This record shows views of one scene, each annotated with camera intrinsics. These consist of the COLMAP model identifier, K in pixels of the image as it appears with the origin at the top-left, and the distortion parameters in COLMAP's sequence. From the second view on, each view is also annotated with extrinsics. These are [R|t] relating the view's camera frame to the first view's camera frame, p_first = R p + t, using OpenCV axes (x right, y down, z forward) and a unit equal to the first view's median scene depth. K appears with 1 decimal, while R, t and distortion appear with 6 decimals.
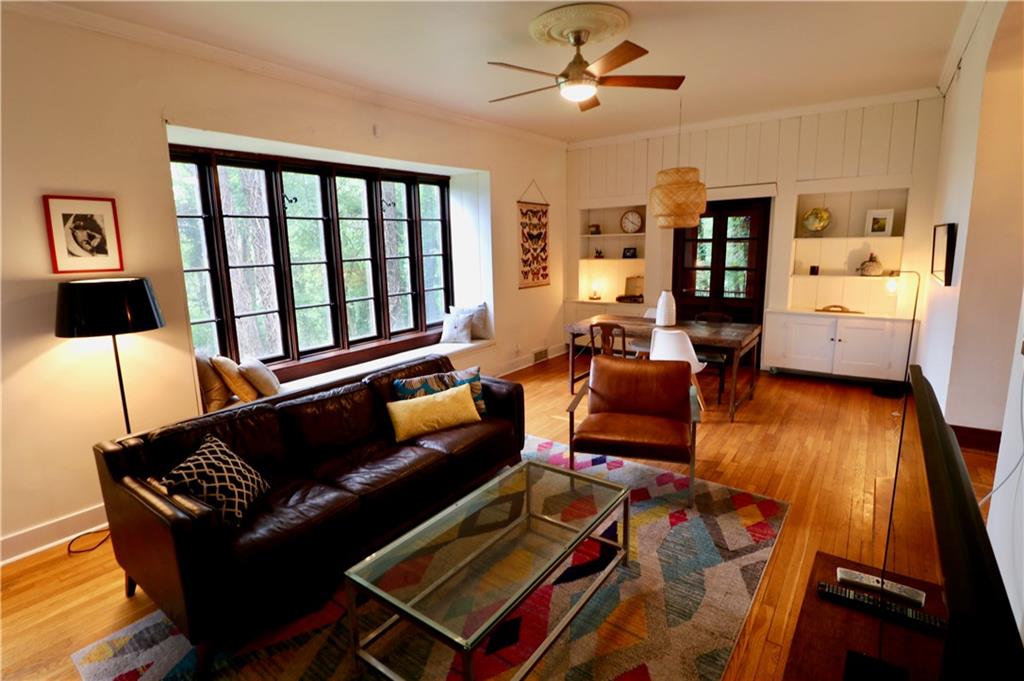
lens RADIAL K [[500.4, 0, 500.7], [0, 500.4, 332.8], [0, 0, 1]] dist [0.000470, -0.015578]
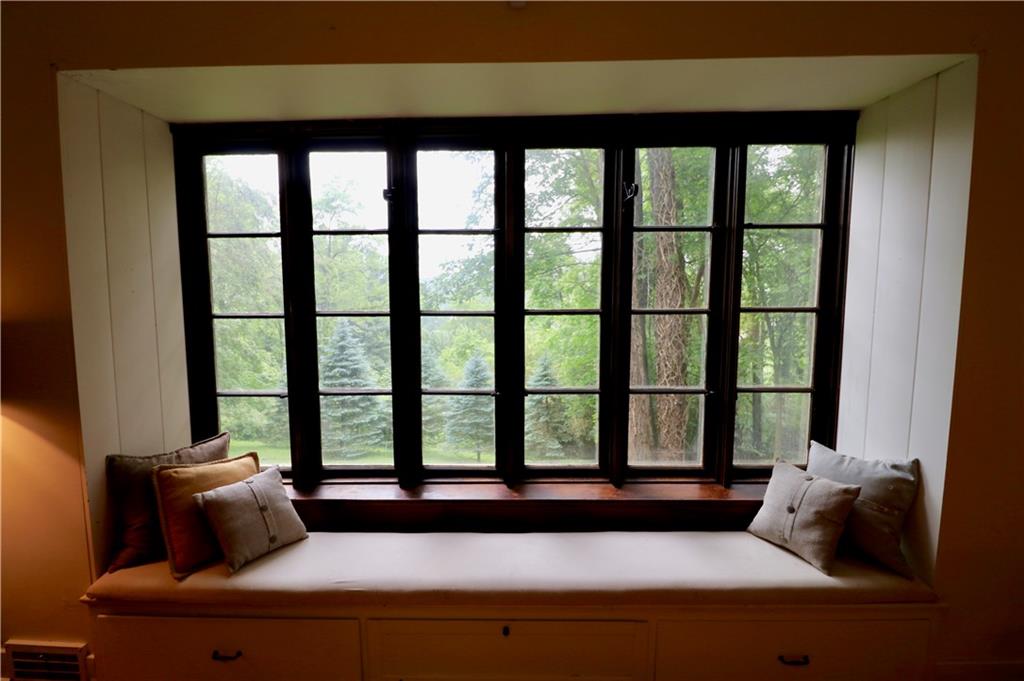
lens RADIAL K [[474.8, 0, 497.4], [0, 474.8, 332.9], [0, 0, 1]] dist [0.000024, -0.012108]
pose [[0.581776, 0.103604, -0.806724, 0.051043], [-0.155686, 0.987699, 0.014572, -0.110244], [0.798310, 0.117118, 0.590749, 0.607403]]
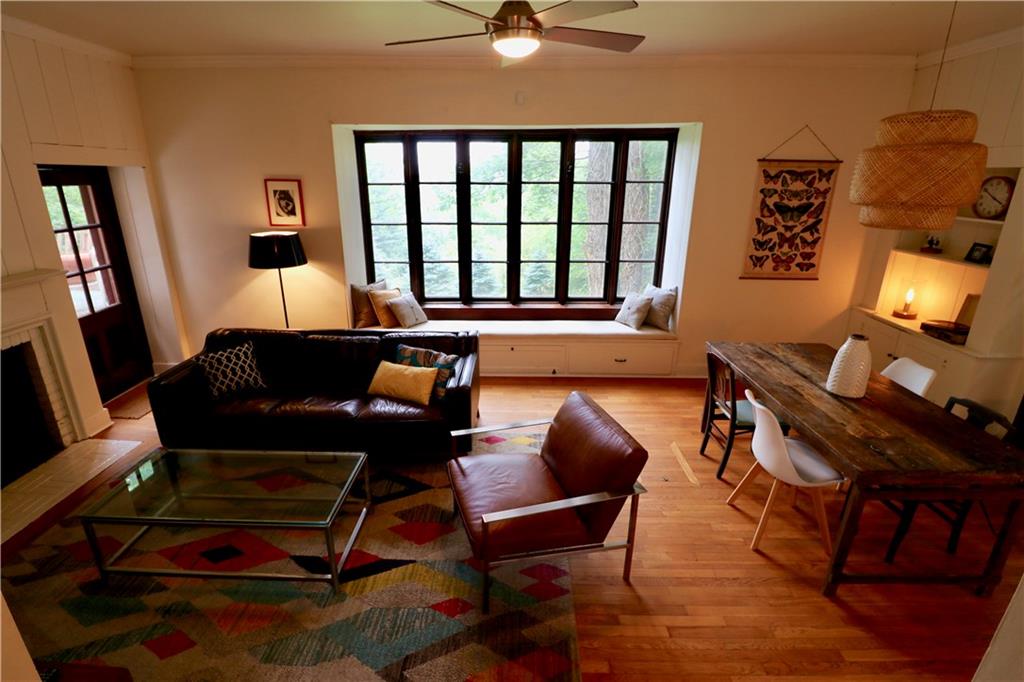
lens RADIAL K [[474.8, 0, 497.4], [0, 474.8, 333.4], [0, 0, 1]] dist [0.000024, -0.012108]
pose [[0.581568, 0.281611, -0.763200, 0.434604], [-0.160108, 0.959444, 0.232019, -0.127266], [0.797586, -0.012740, 0.603070, 0.298134]]
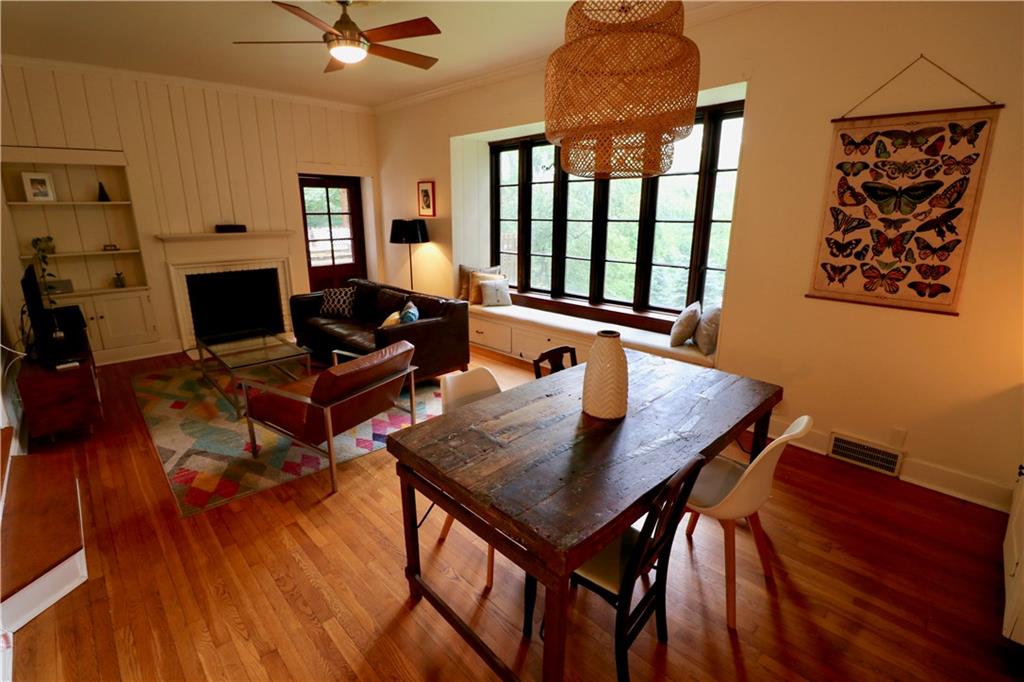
lens RADIAL K [[474.8, 0, 497.4], [0, 474.8, 333.4], [0, 0, 1]] dist [0.000024, -0.012108]
pose [[-0.183102, 0.274210, -0.944078, 0.624672], [-0.165928, 0.937916, 0.304602, -0.162900], [0.968990, 0.212423, -0.126235, 0.834510]]
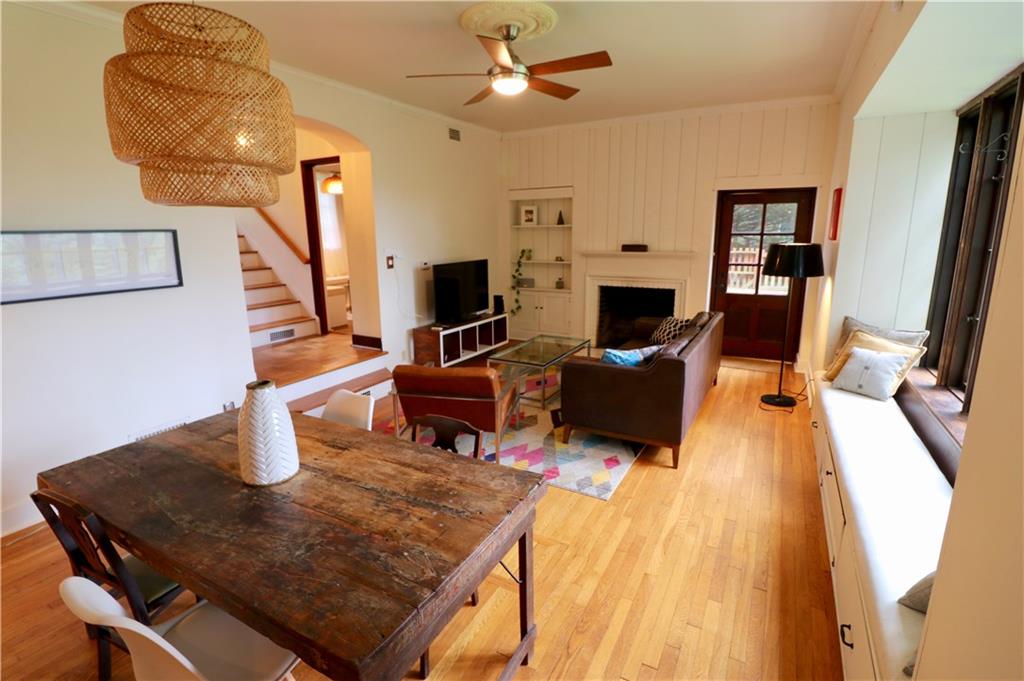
lens RADIAL K [[477.1, 0, 500.5], [0, 477.1, 330.4], [0, 0, 1]] dist [-0.001713, -0.013089]
pose [[-0.991540, 0.061910, -0.114086, 0.173305], [0.014910, 0.927431, 0.373696, -0.206862], [0.128943, 0.368834, -0.920508, 1.135427]]
